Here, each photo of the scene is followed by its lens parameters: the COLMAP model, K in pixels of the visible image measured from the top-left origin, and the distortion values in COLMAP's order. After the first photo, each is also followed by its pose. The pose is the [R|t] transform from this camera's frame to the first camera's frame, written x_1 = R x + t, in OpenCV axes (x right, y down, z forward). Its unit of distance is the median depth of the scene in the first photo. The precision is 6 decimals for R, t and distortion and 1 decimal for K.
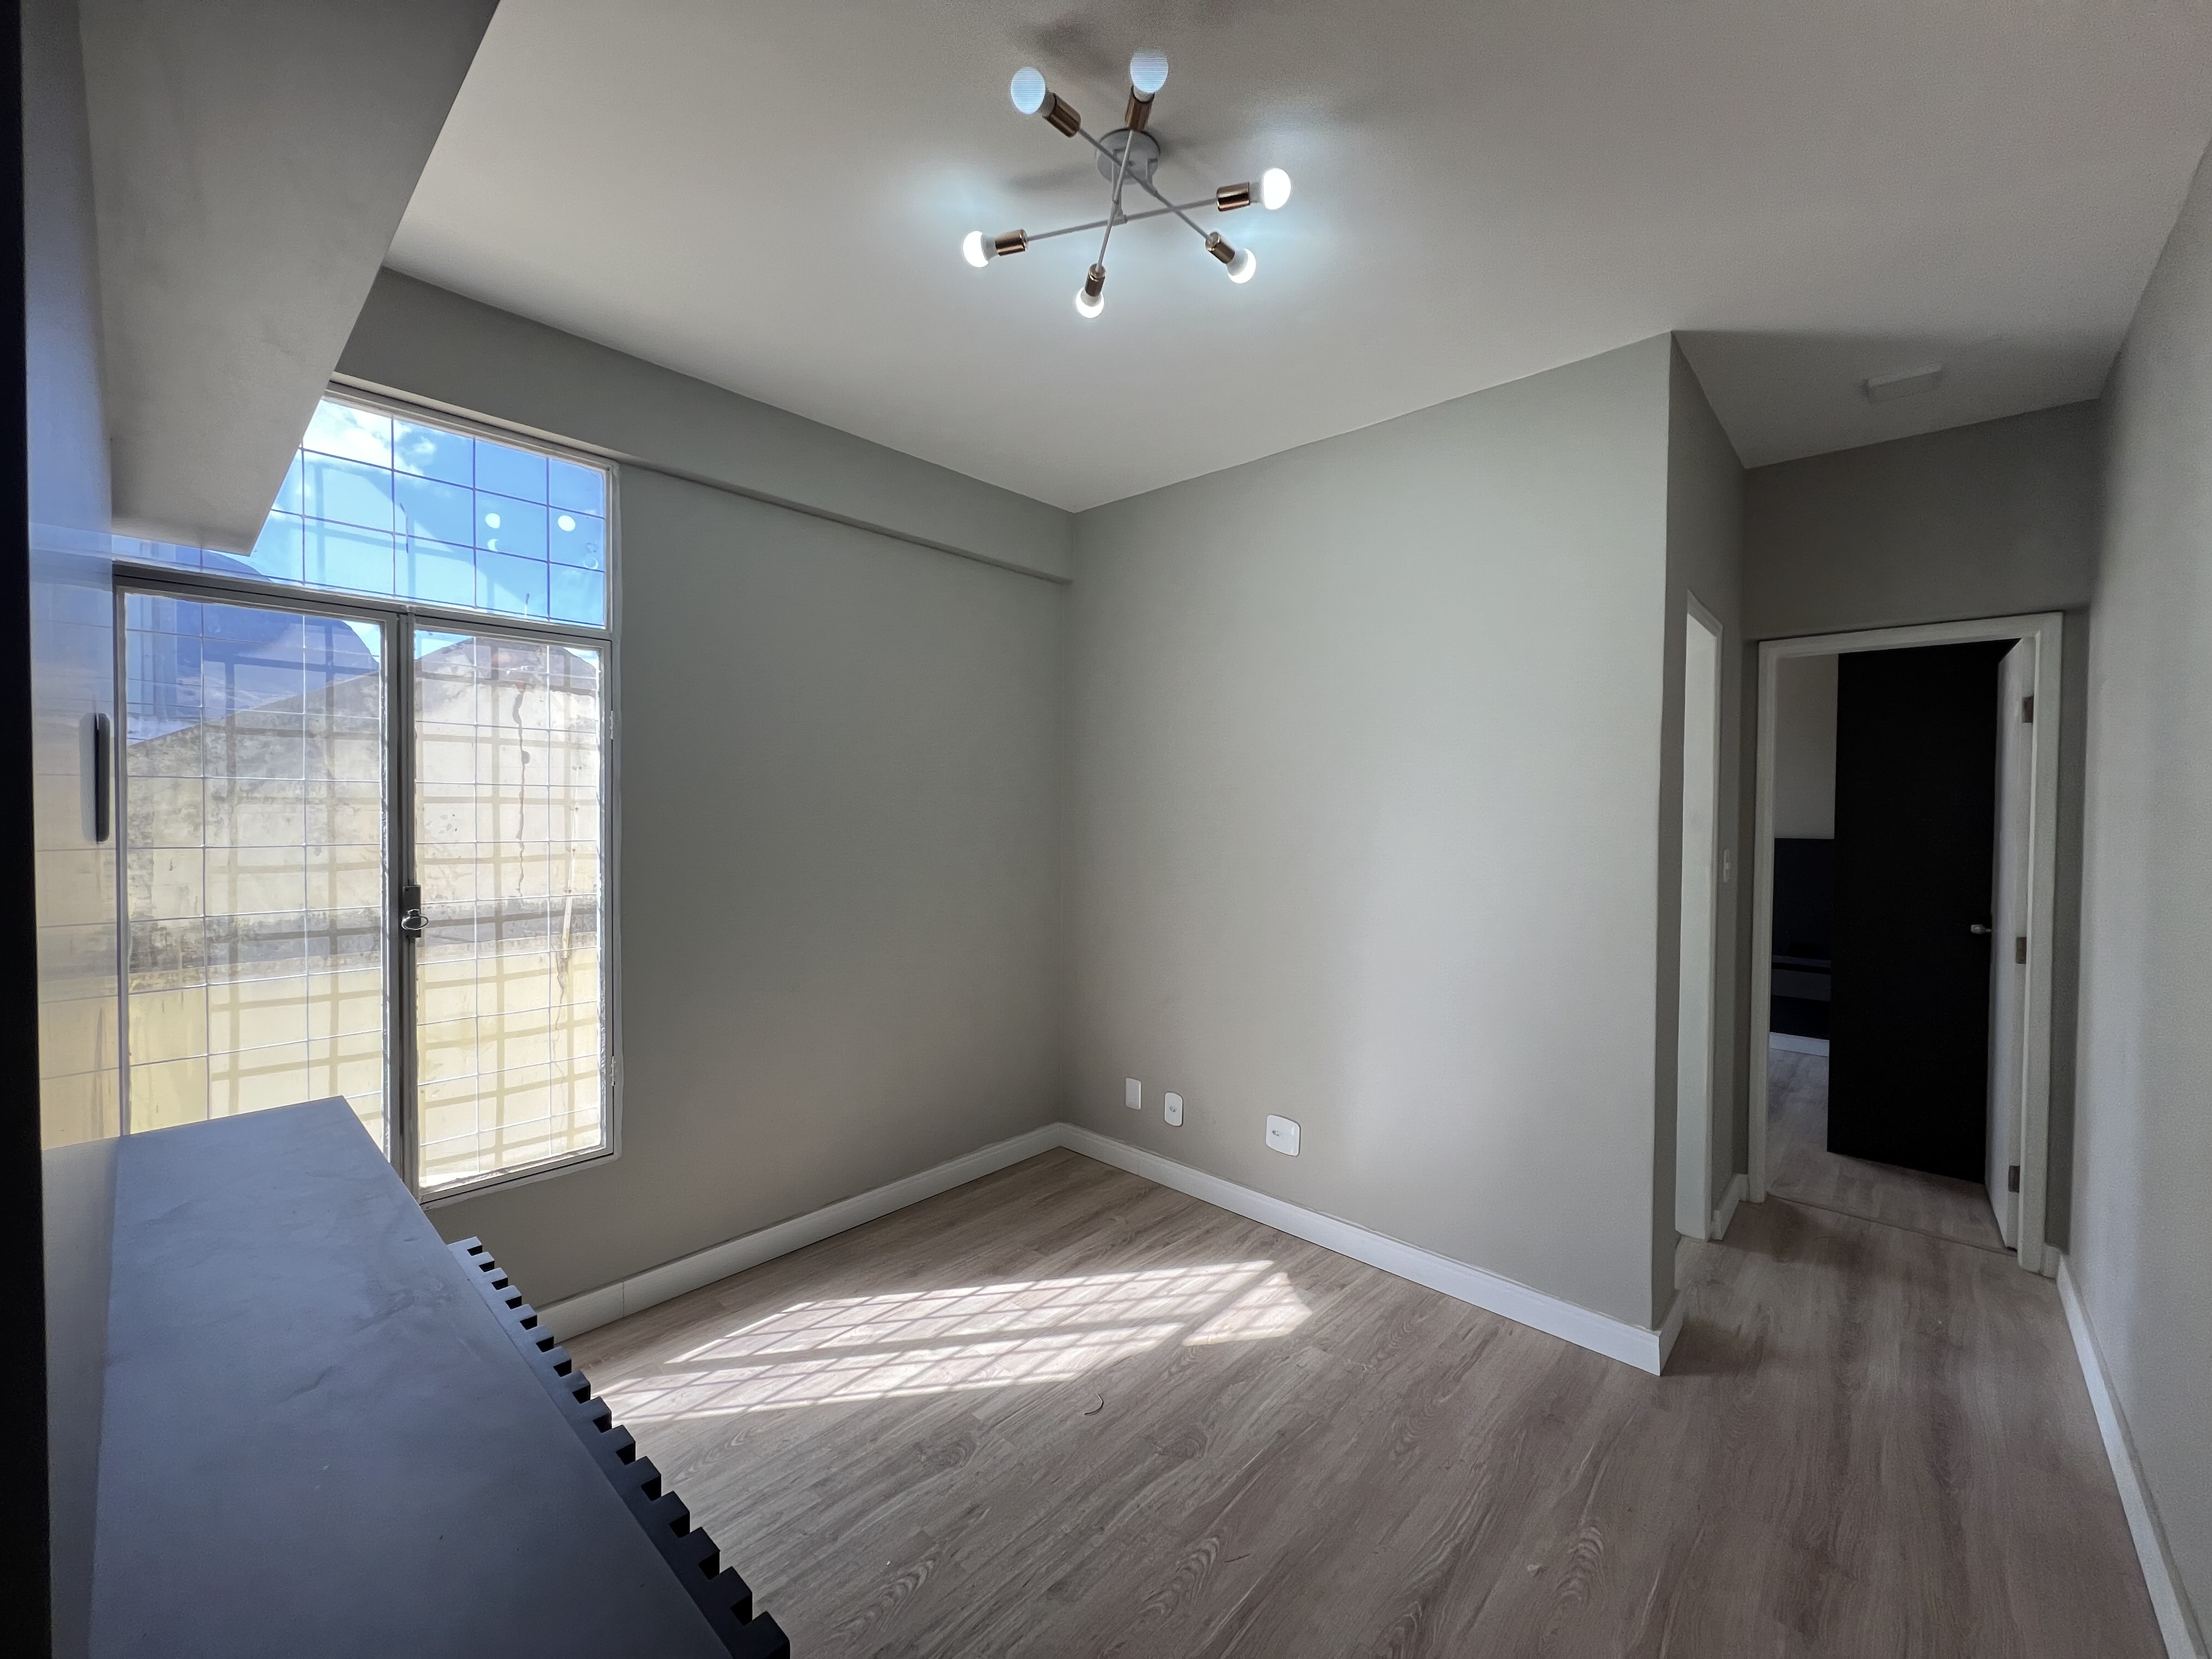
lens RADIAL K [[885.6, 0, 1103.5], [0, 885.6, 824.6], [0, 0, 1]] dist [-0.001230, 0.000018]
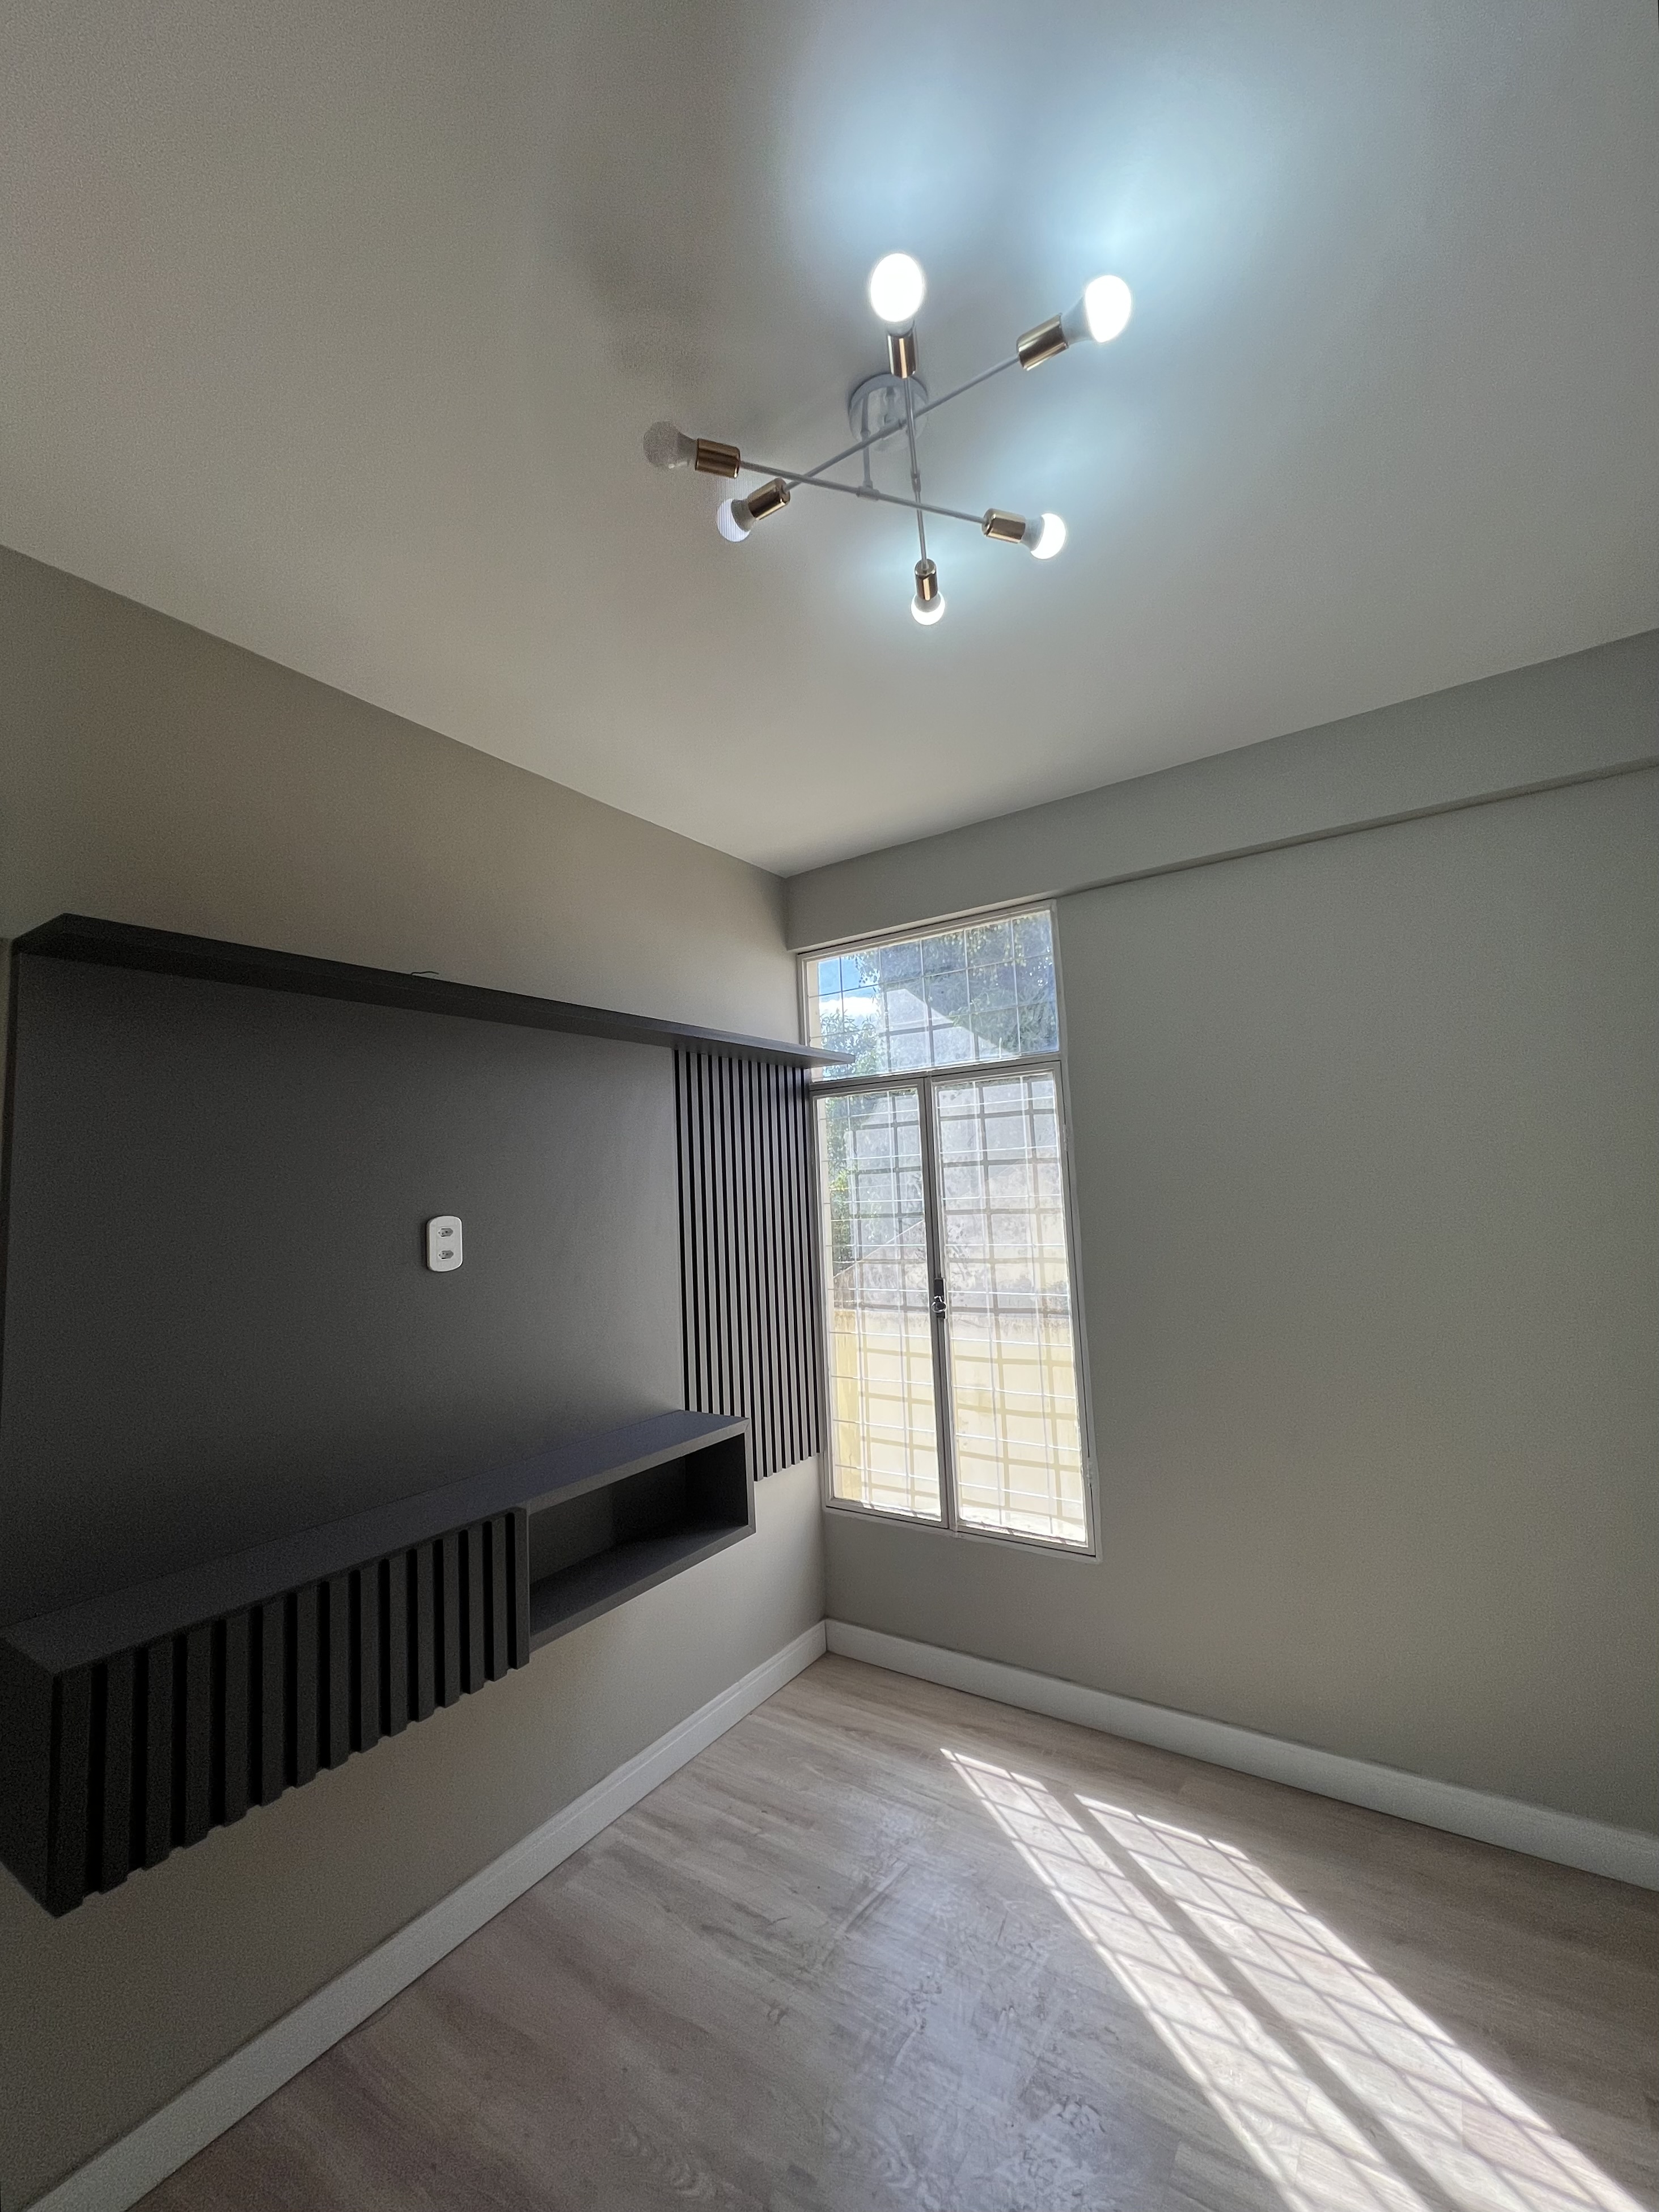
lens RADIAL K [[919.2, 0, 837.8], [0, 919.2, 1104.4], [0, 0, 1]] dist [0.001999, 0.000219]
pose [[0.154833, -0.103726, -0.982480, 0.523887], [0.025735, 0.994559, -0.100945, -0.050283], [0.987605, -0.009655, 0.156660, 0.574549]]
